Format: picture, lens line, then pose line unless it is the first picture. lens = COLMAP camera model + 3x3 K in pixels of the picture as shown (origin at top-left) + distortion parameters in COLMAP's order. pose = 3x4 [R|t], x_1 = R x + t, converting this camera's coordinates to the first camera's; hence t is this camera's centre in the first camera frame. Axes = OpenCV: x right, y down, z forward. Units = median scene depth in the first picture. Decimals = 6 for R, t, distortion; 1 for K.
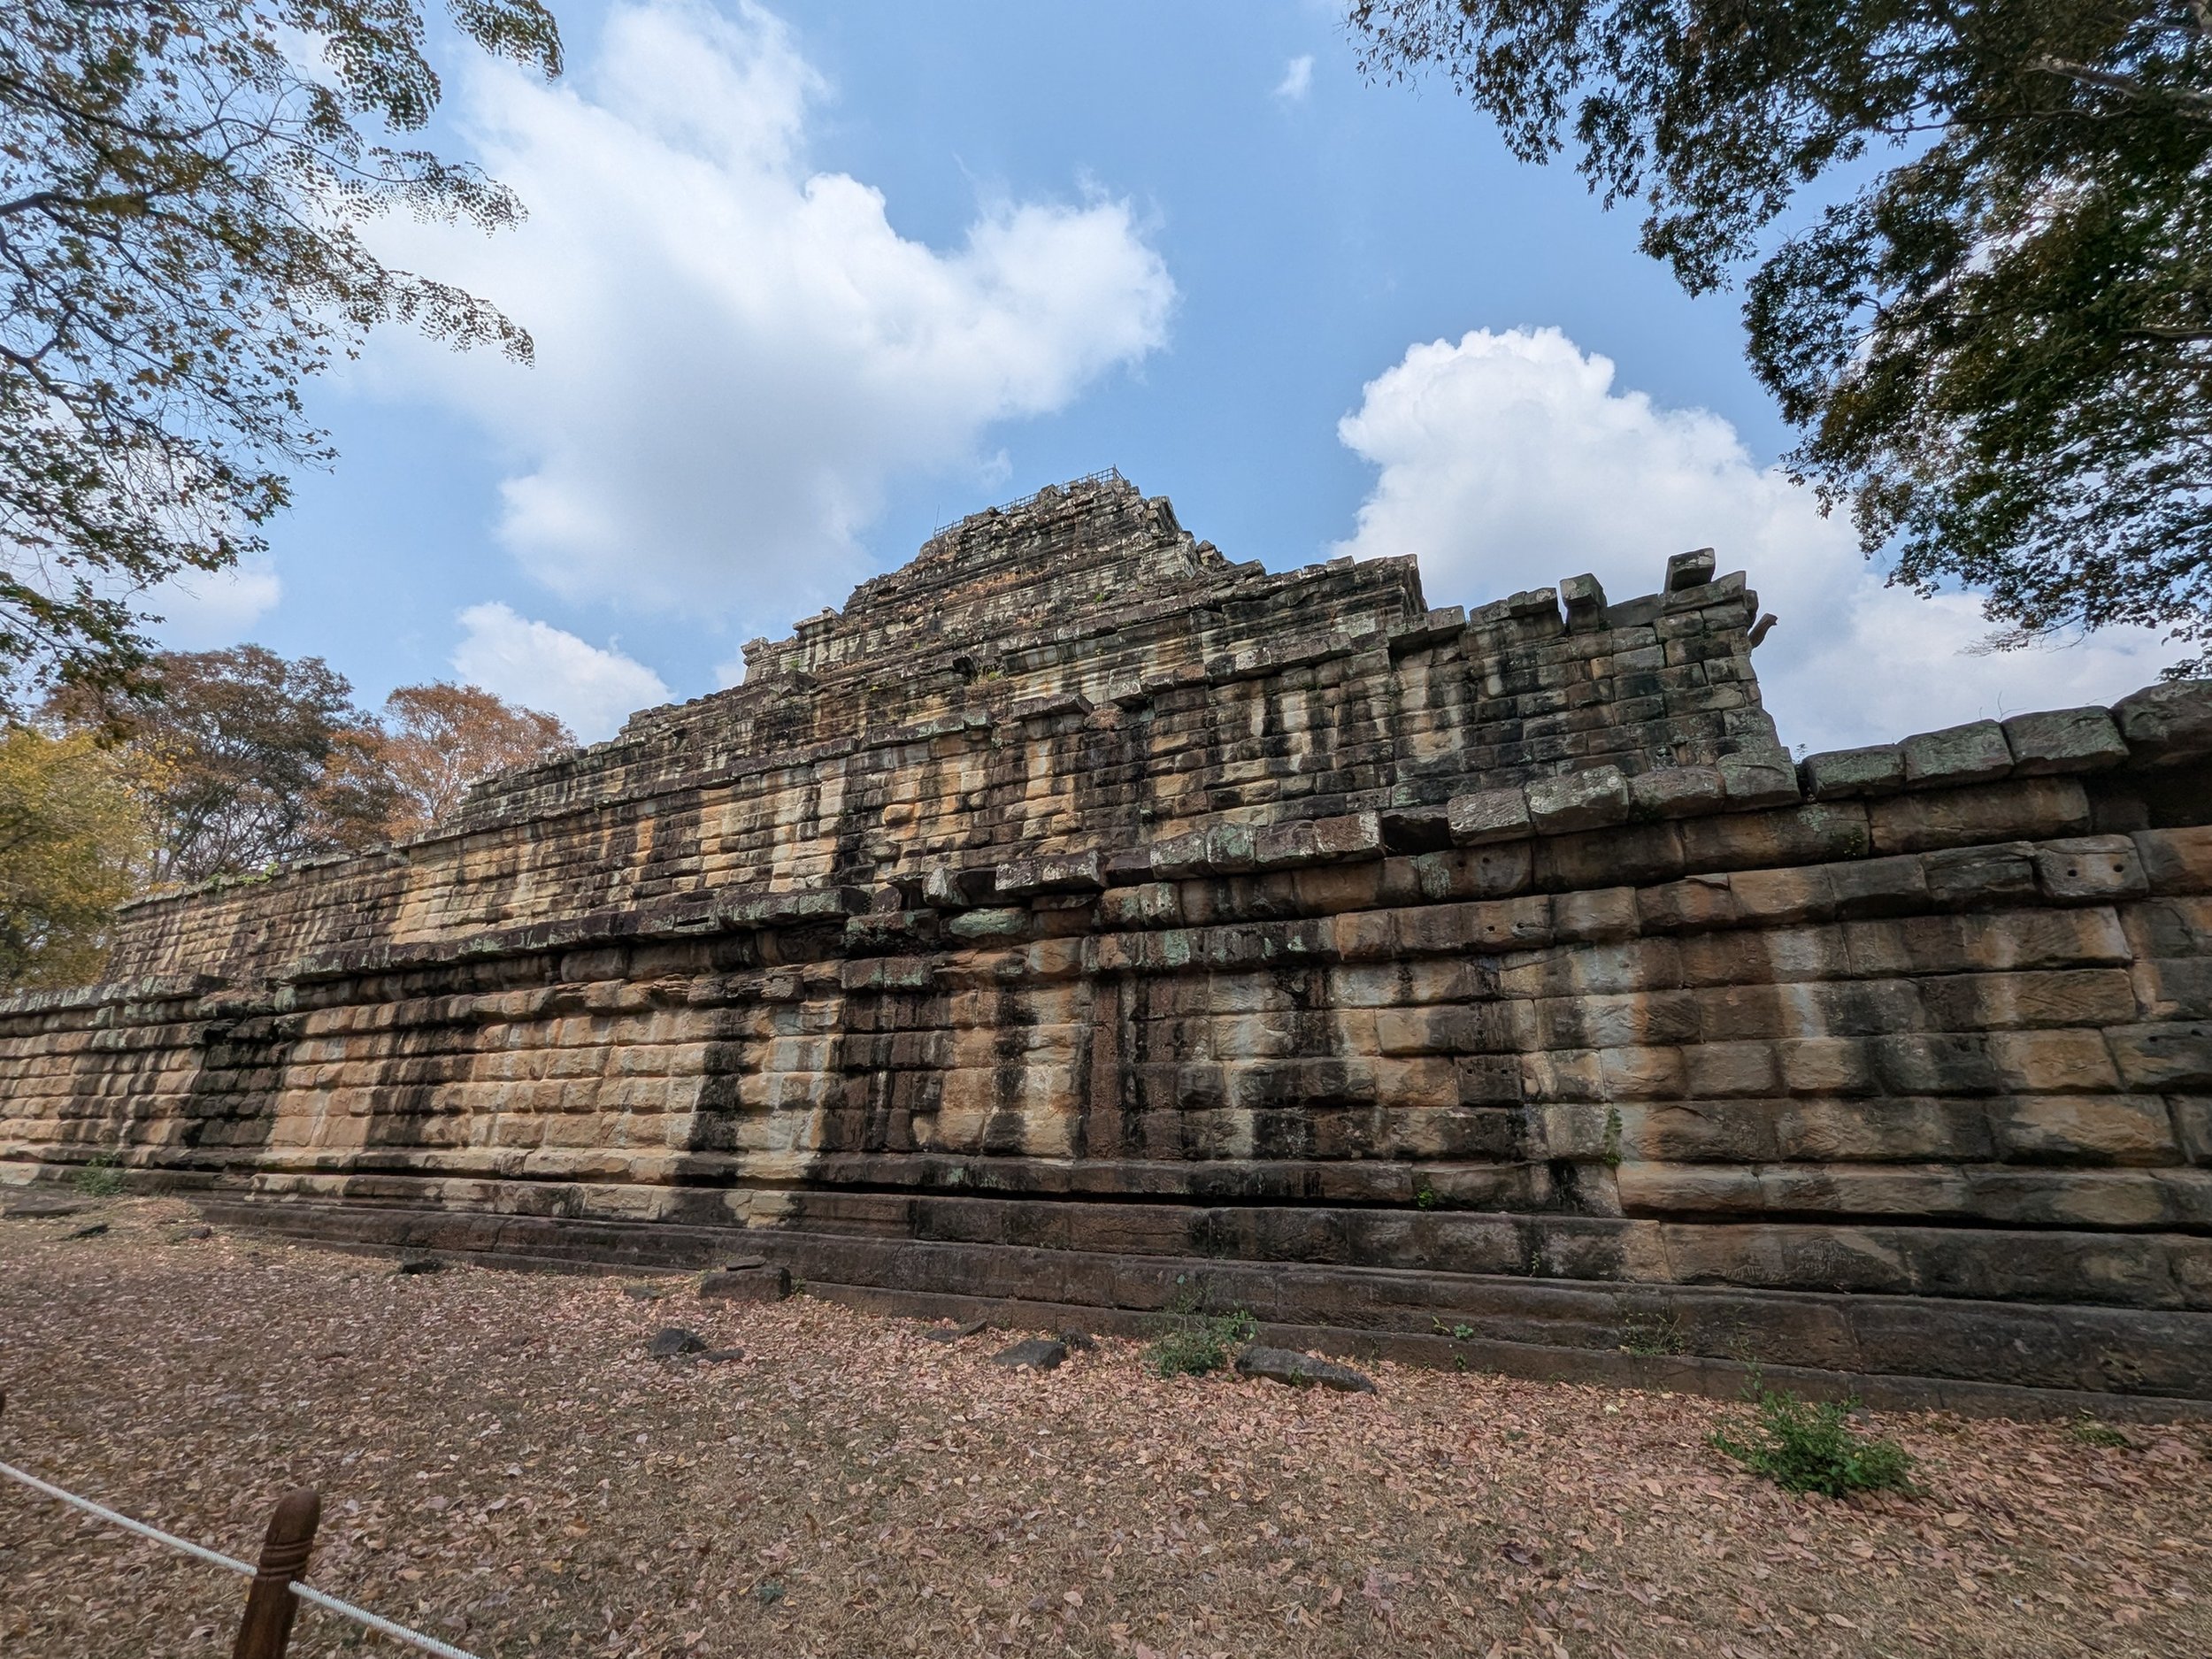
lens RADIAL K [[900.2, 0, 1104.2], [0, 900.2, 846.2], [0, 0, 1]] dist [0.003665, 0.000005]
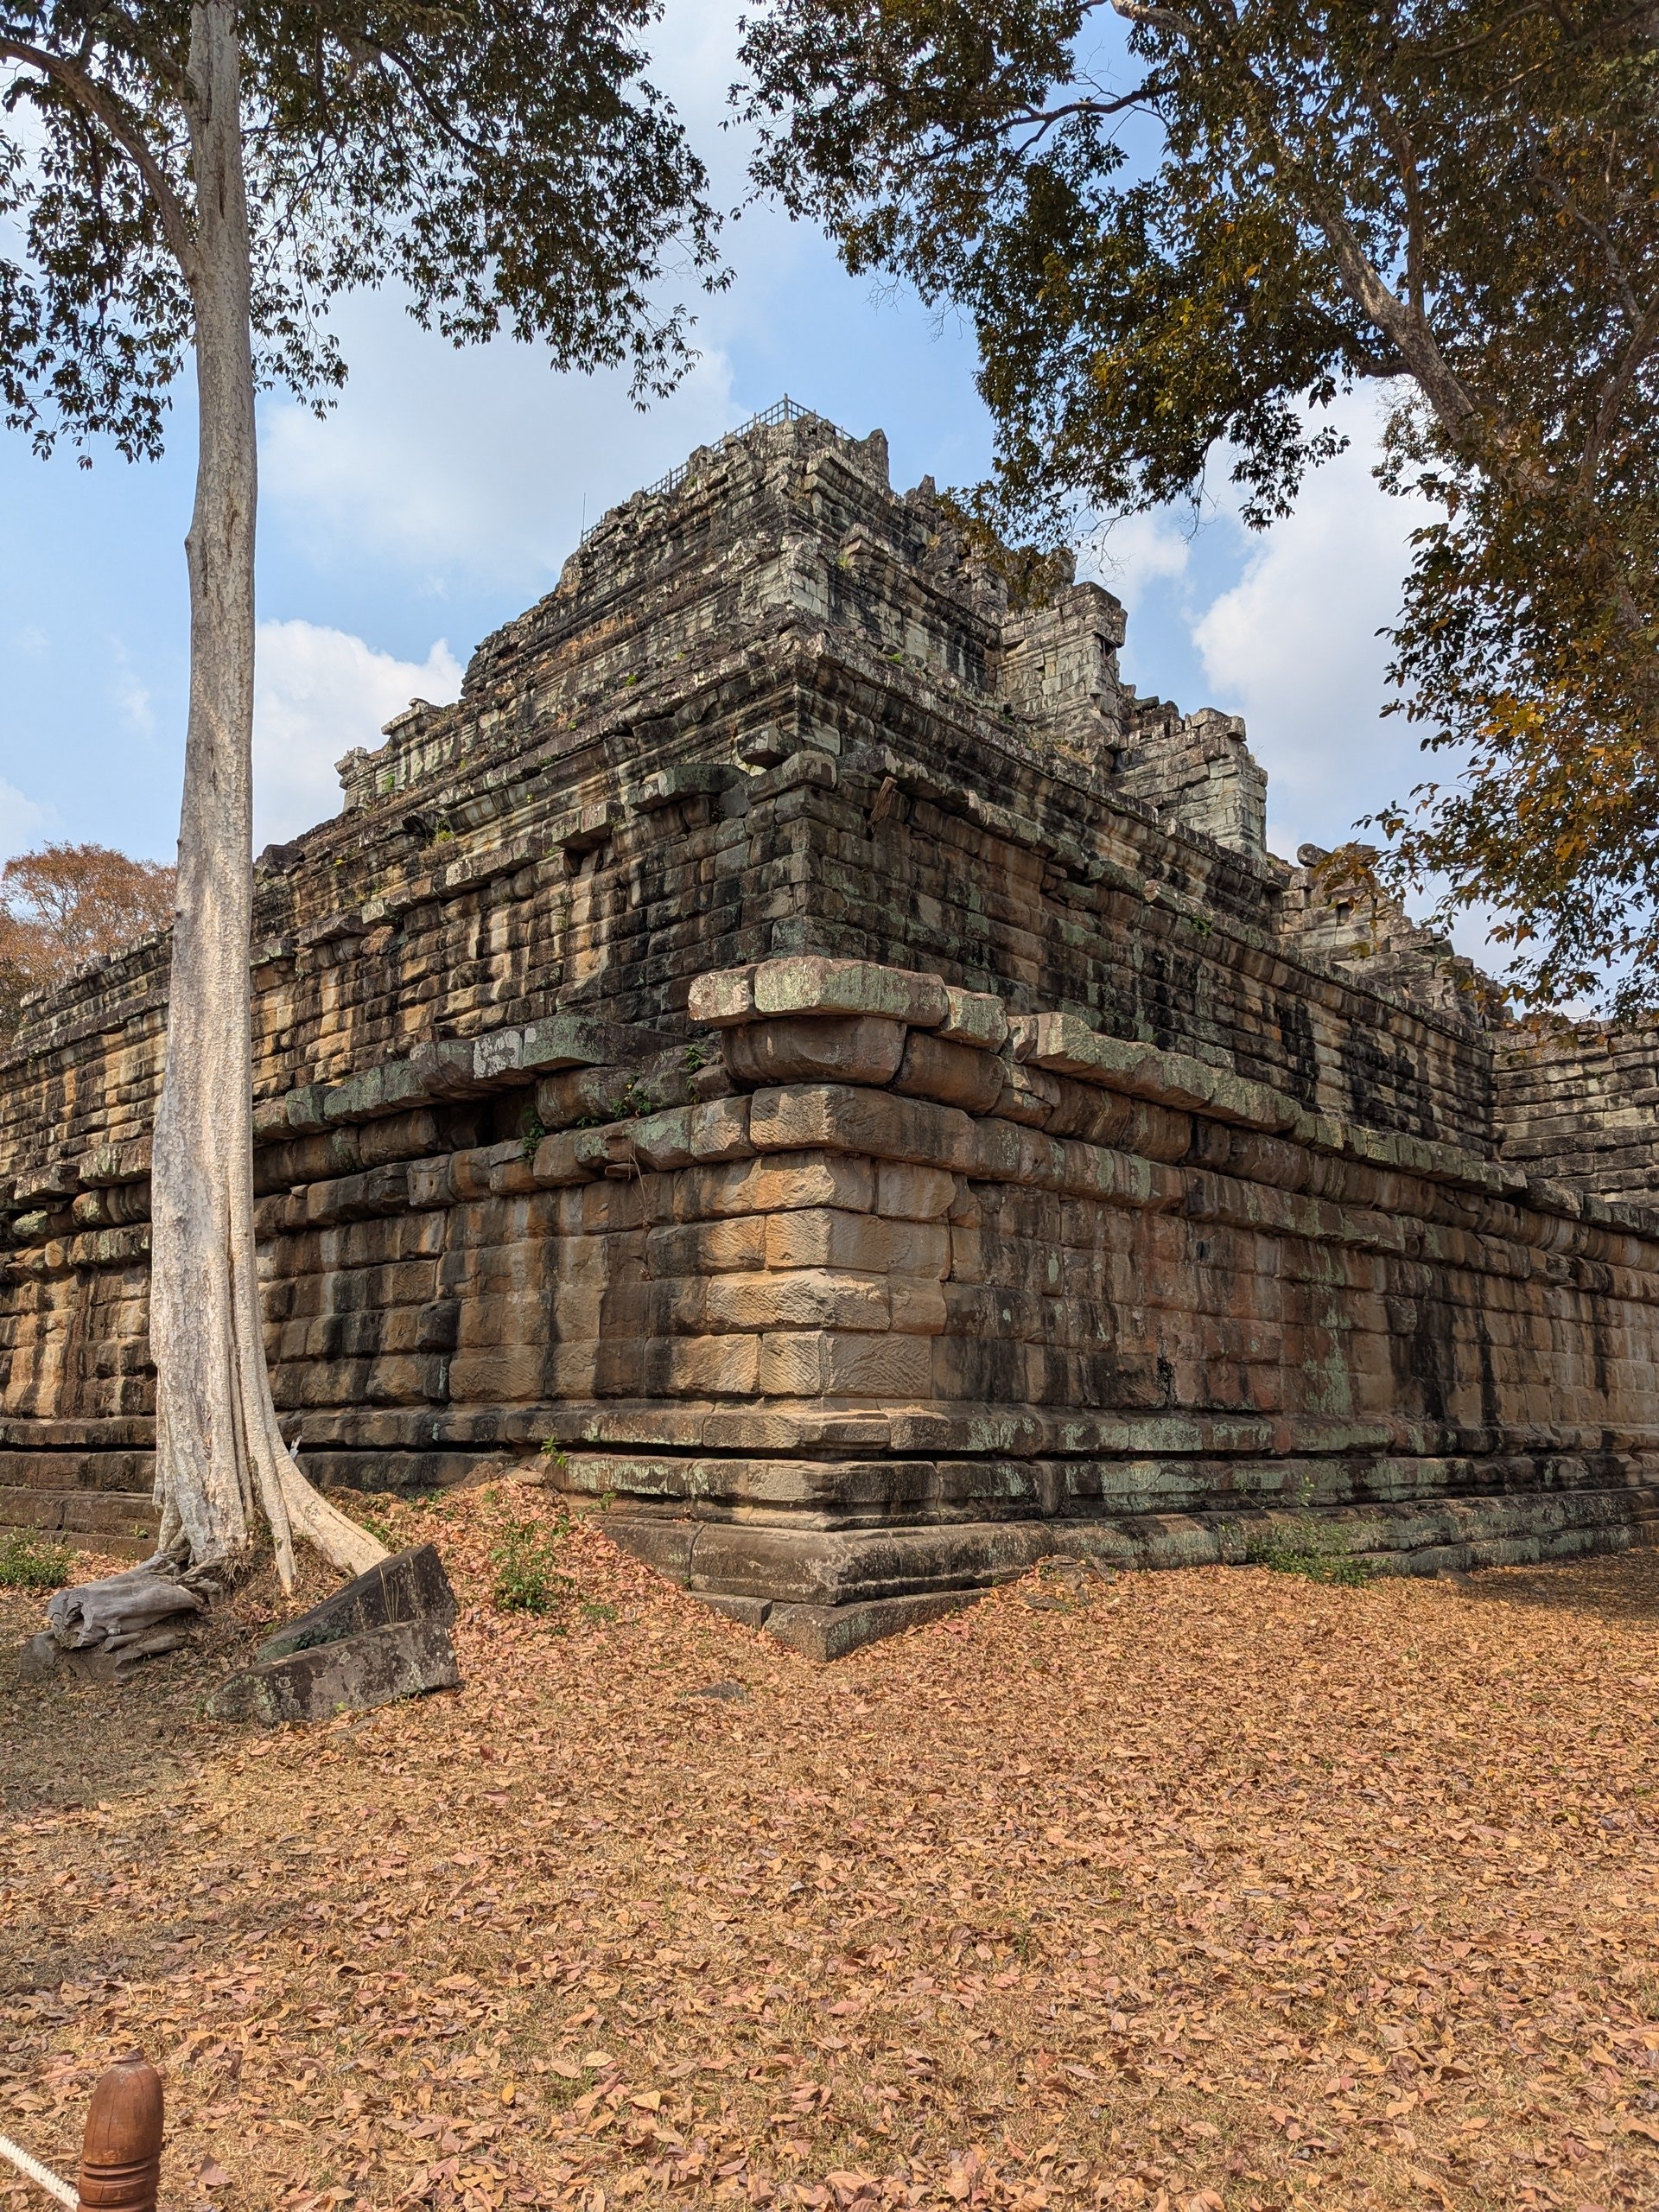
lens RADIAL K [[1547.0, 0, 830.1], [0, 1547.0, 1095.2], [0, 0, 1]] dist [0.039983, -0.000478]
pose [[0.949579, -0.083880, -0.302100, 0.853838], [0.121767, 0.986576, 0.108815, -0.100185], [0.288917, -0.140114, 0.947045, -0.340806]]
